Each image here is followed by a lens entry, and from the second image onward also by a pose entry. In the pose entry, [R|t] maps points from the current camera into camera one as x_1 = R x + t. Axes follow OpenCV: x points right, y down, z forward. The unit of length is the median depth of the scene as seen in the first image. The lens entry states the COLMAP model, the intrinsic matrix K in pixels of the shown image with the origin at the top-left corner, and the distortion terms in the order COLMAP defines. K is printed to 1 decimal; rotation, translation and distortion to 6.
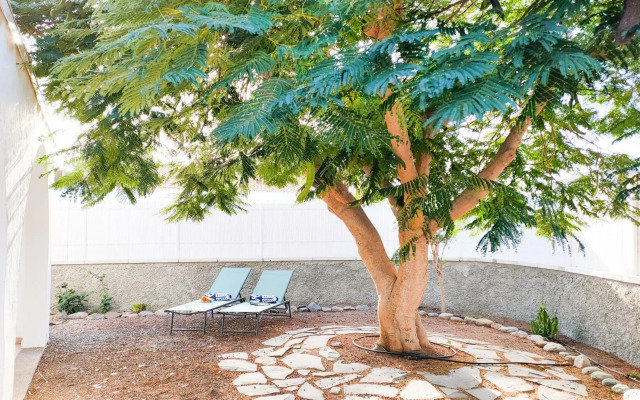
lens RADIAL K [[479.6, 0, 305.0], [0, 479.6, 235.0], [0, 0, 1]] dist [0.059204, 0.000692]
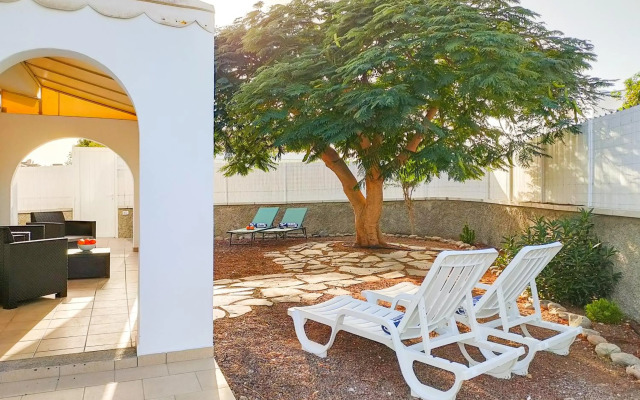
lens RADIAL K [[469.2, 0, 320.0], [0, 469.2, 200.0], [0, 0, 1]] dist [0.063234, -0.000055]
pose [[0.999587, -0.024285, -0.015333, 0.041304], [0.024539, 0.999562, 0.016567, 0.030707], [0.014924, -0.016937, 0.999745, -0.505043]]
